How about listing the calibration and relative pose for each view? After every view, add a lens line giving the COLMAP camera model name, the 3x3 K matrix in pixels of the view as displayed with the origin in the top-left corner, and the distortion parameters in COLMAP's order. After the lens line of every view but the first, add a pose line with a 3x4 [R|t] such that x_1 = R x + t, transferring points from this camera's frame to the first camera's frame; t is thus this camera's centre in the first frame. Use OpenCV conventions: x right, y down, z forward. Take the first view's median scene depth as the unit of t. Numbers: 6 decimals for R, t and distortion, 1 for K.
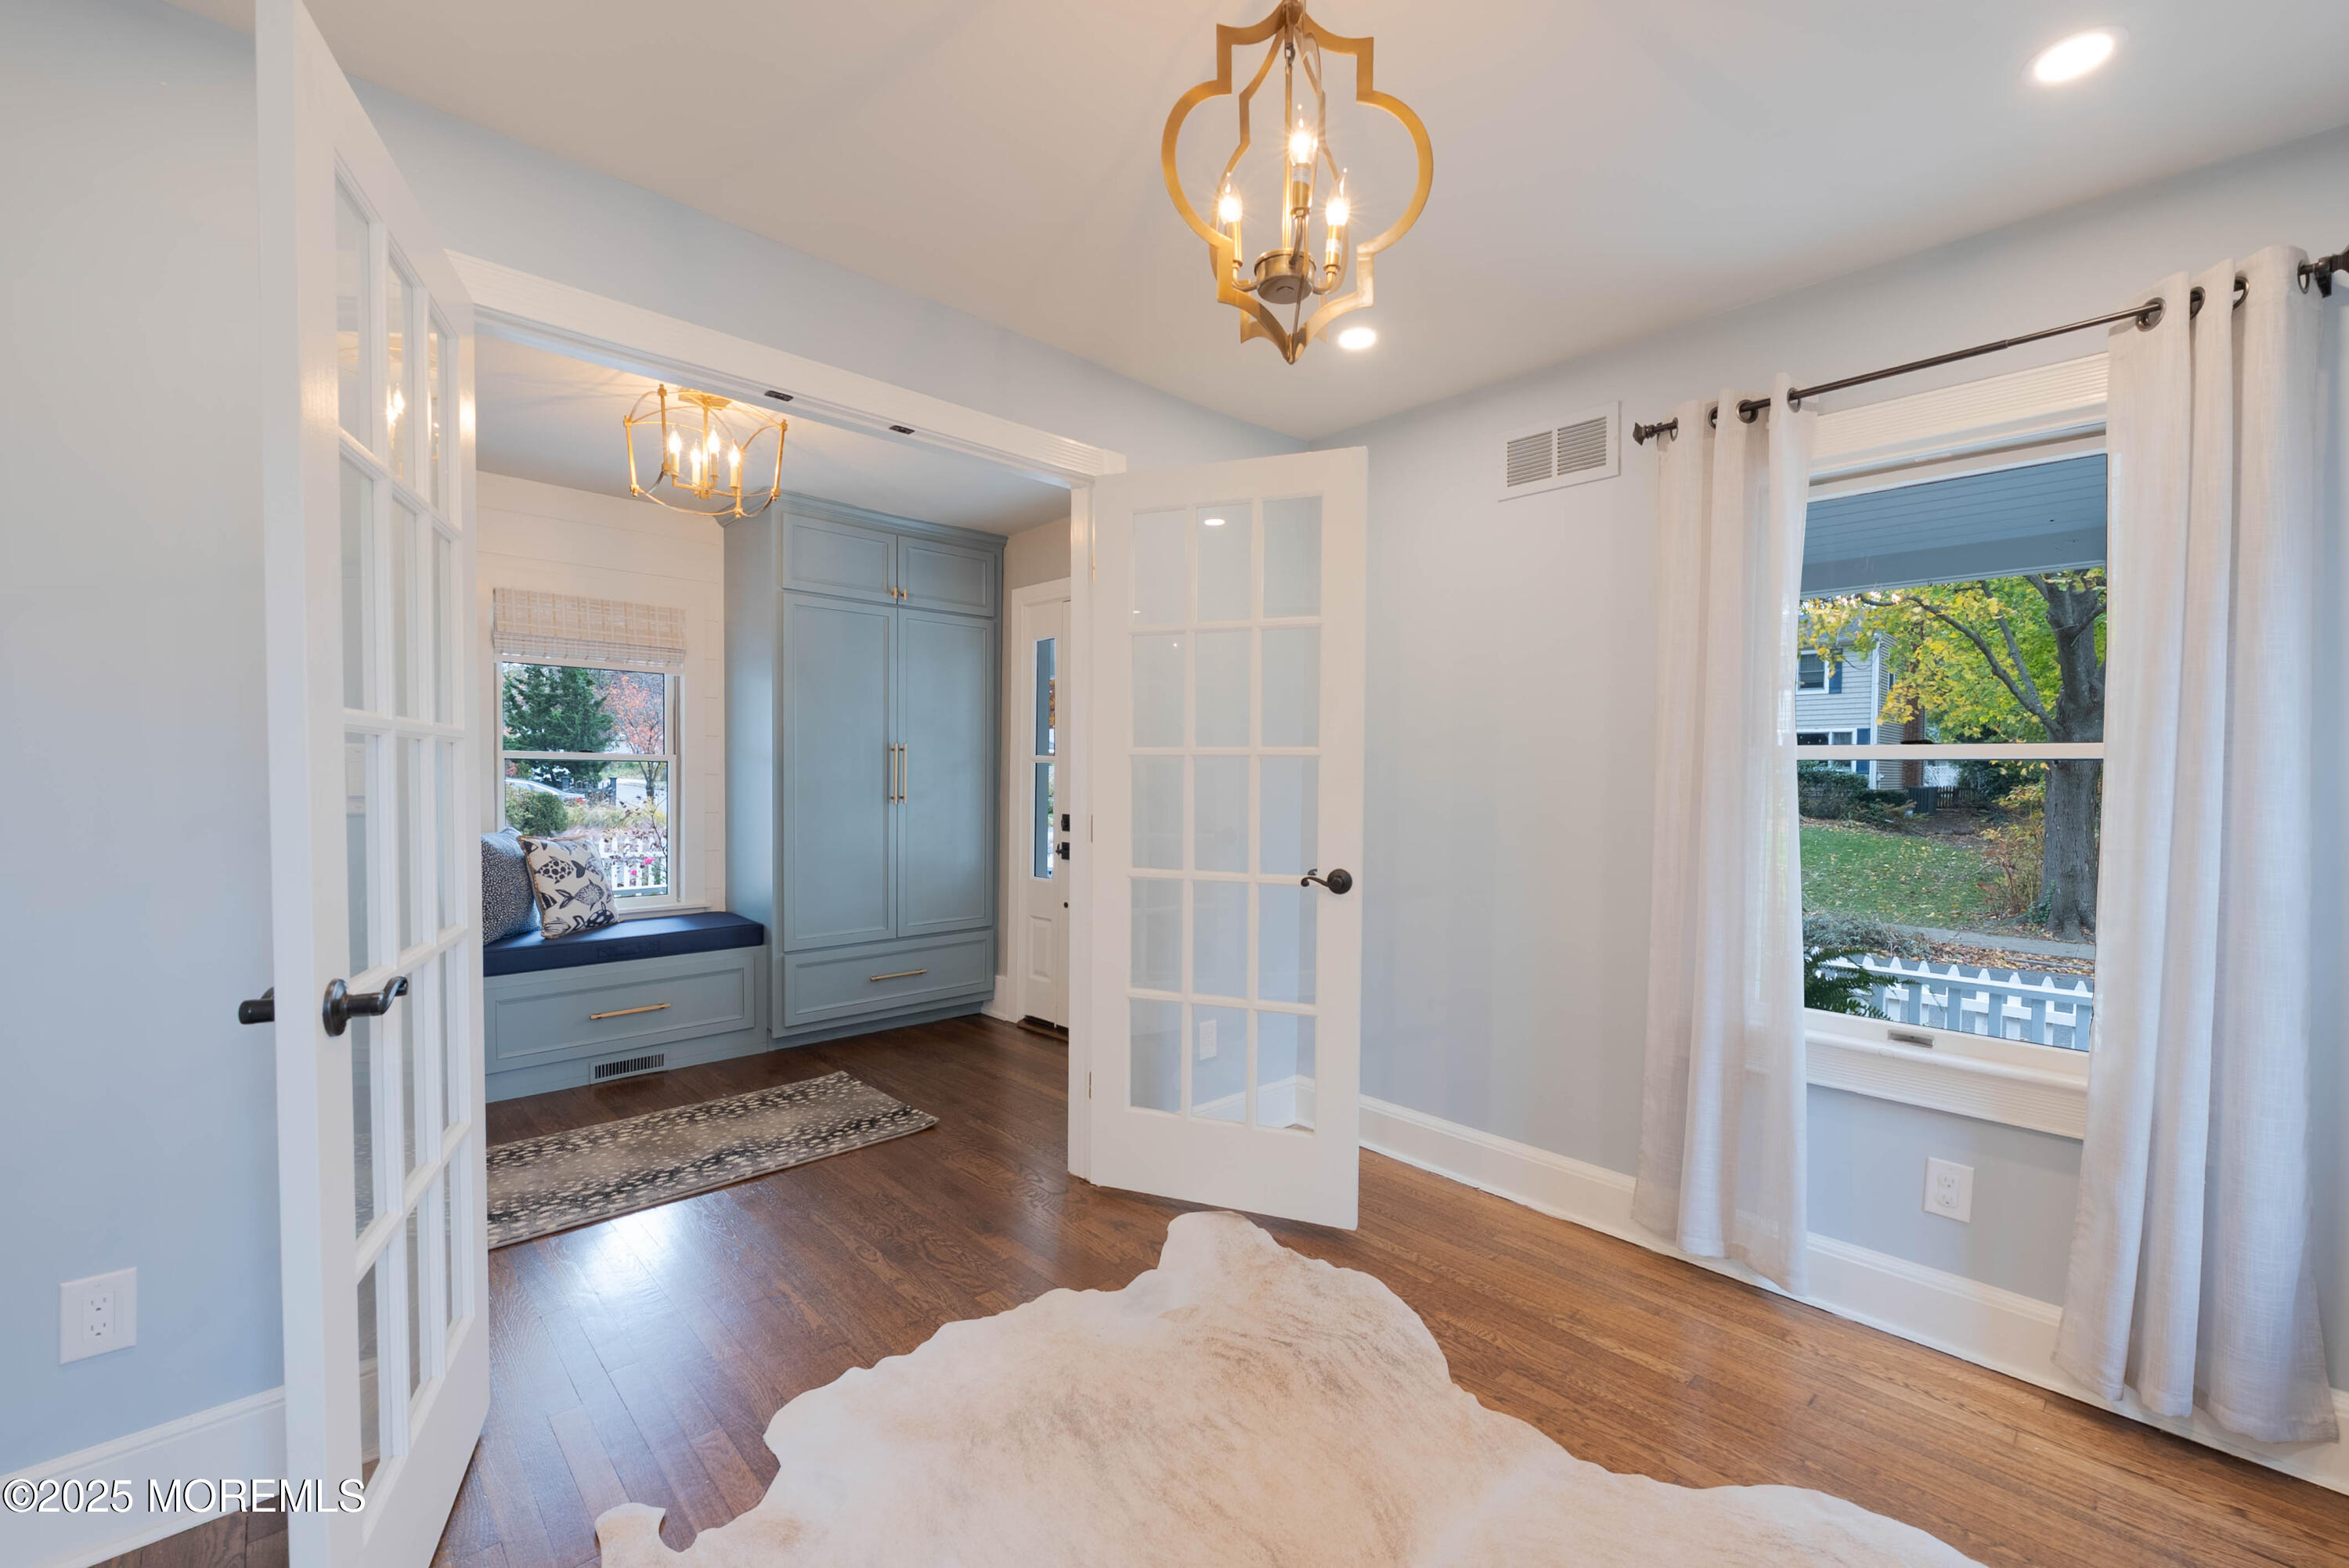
lens RADIAL K [[957.2, 0, 1159.2], [0, 957.2, 798.1], [0, 0, 1]] dist [0.002457, -0.000640]
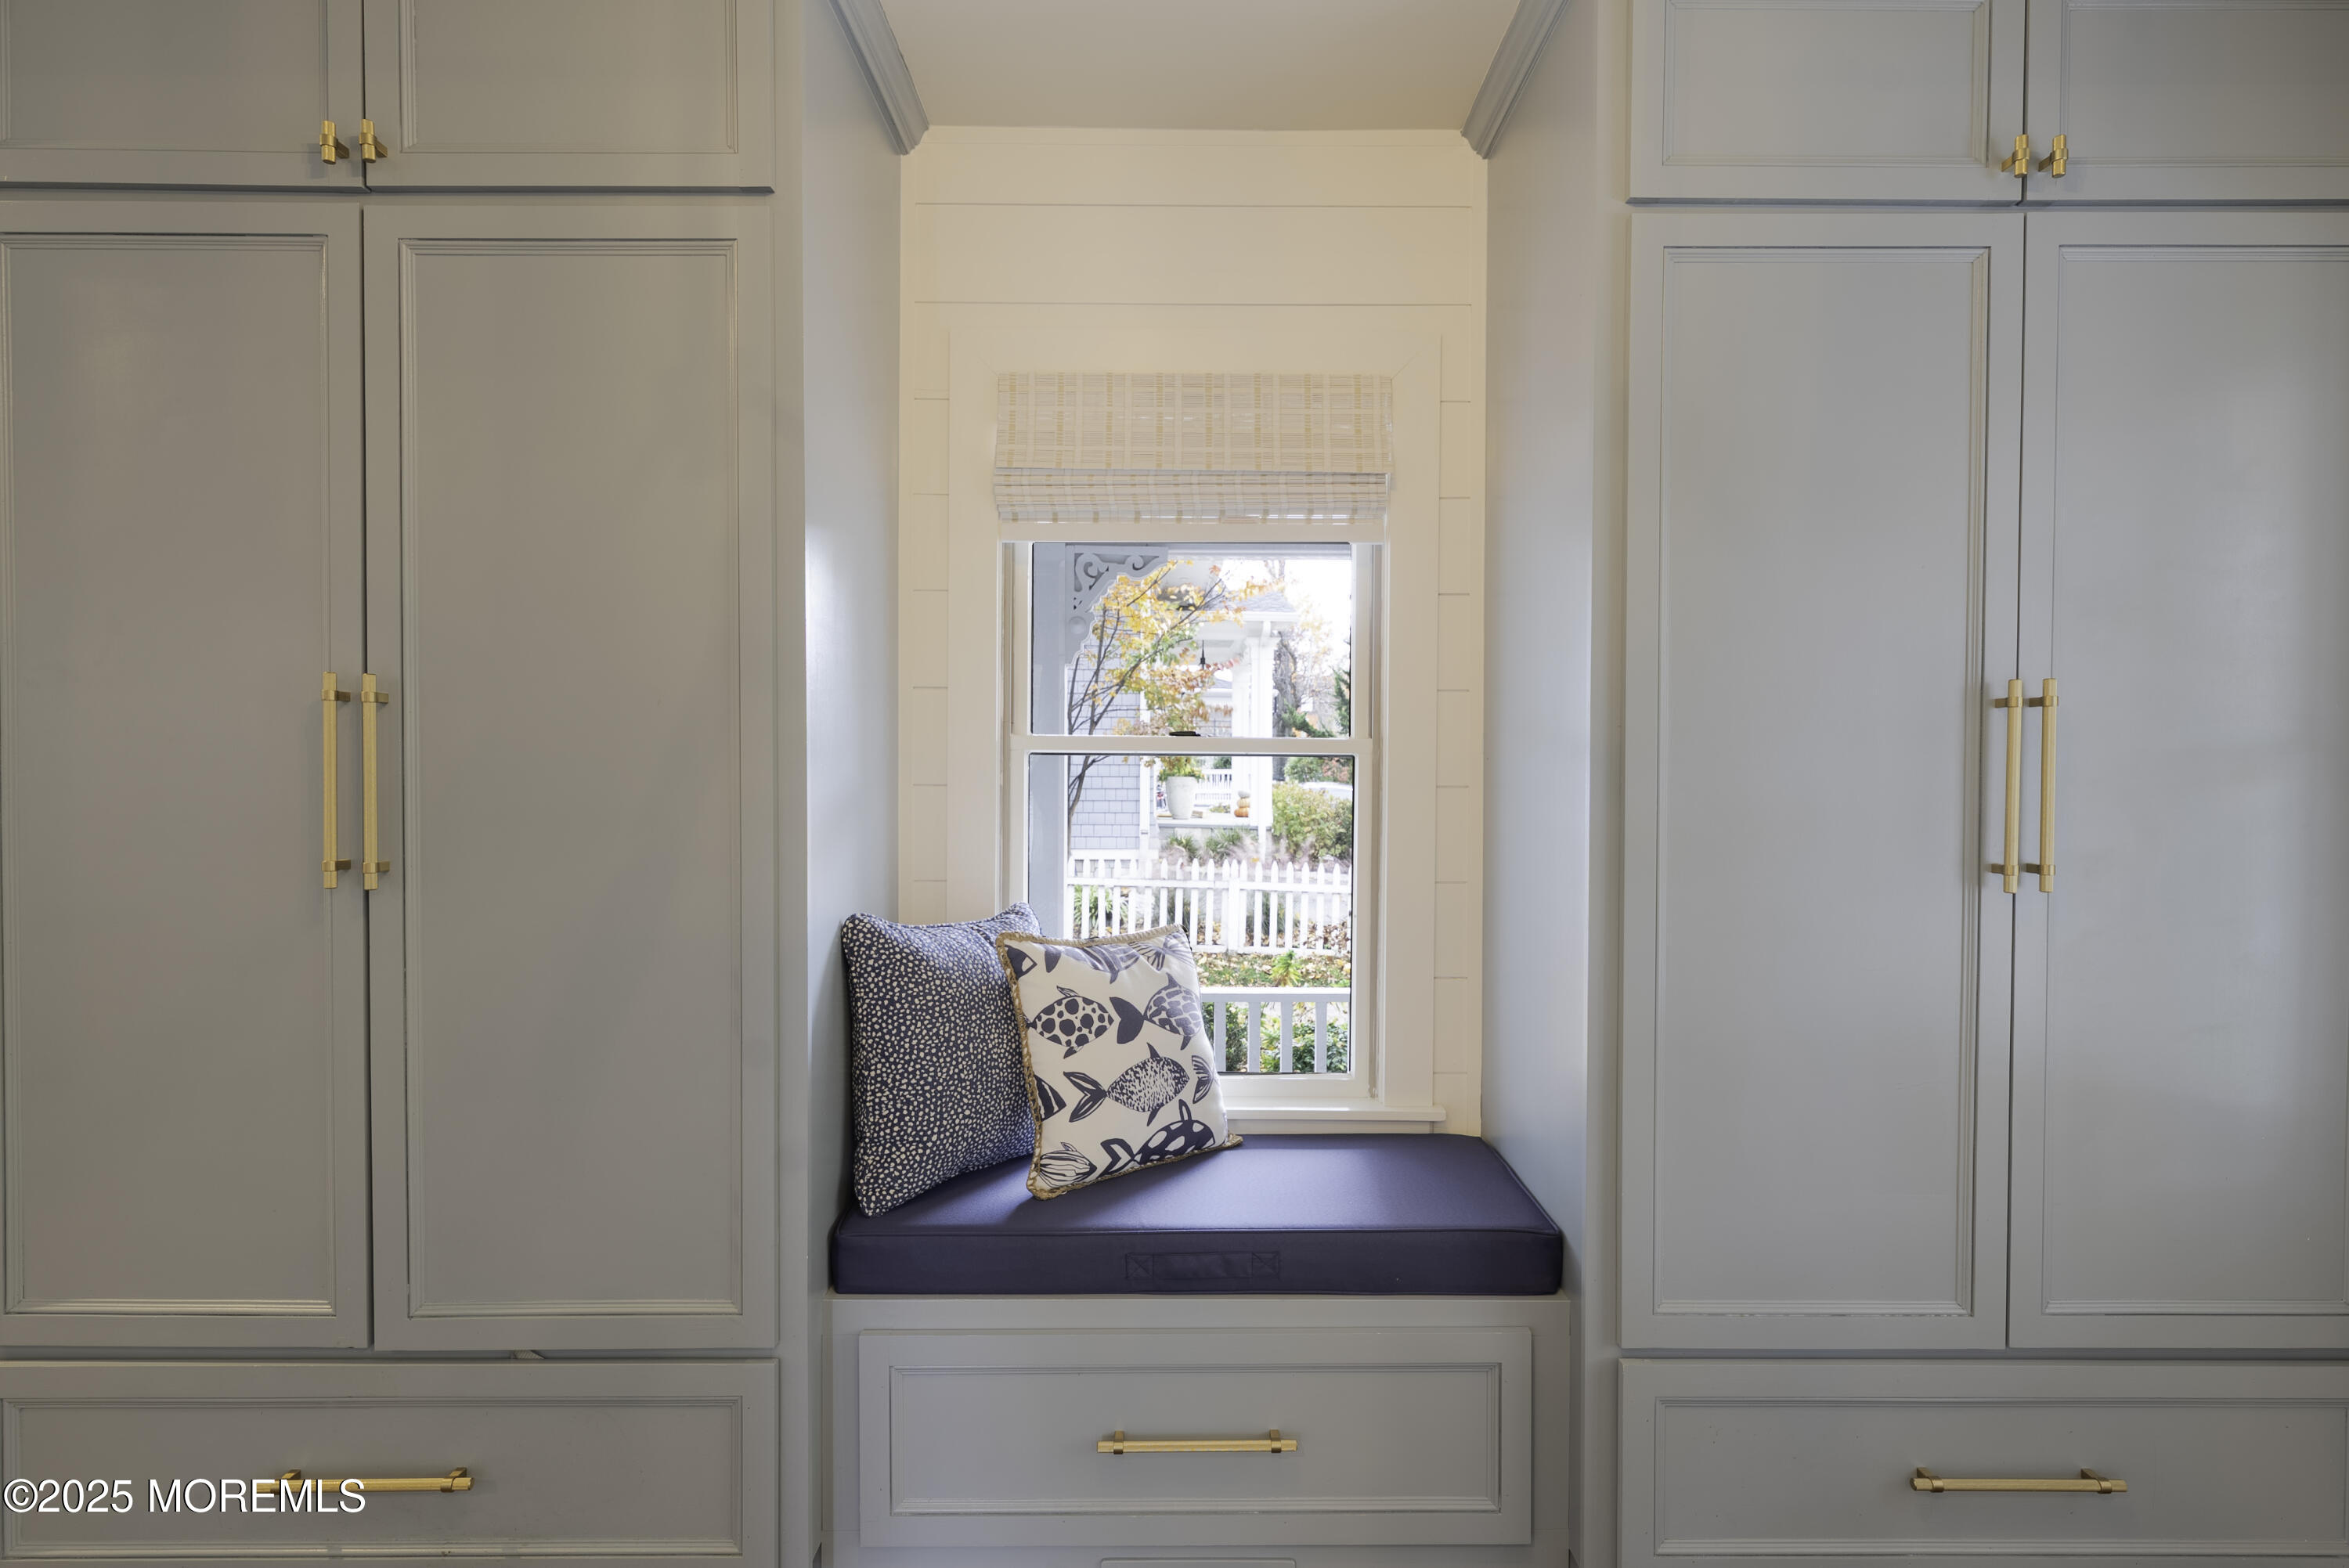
lens RADIAL K [[1203.2, 0, 1177.7], [0, 1203.2, 791.1], [0, 0, 1]] dist [-0.000504, -0.000319]
pose [[0.733570, 0.004730, -0.679598, -0.235683], [-0.015308, 0.999837, -0.009564, -0.018364], [0.679442, 0.017419, 0.733523, 0.621035]]
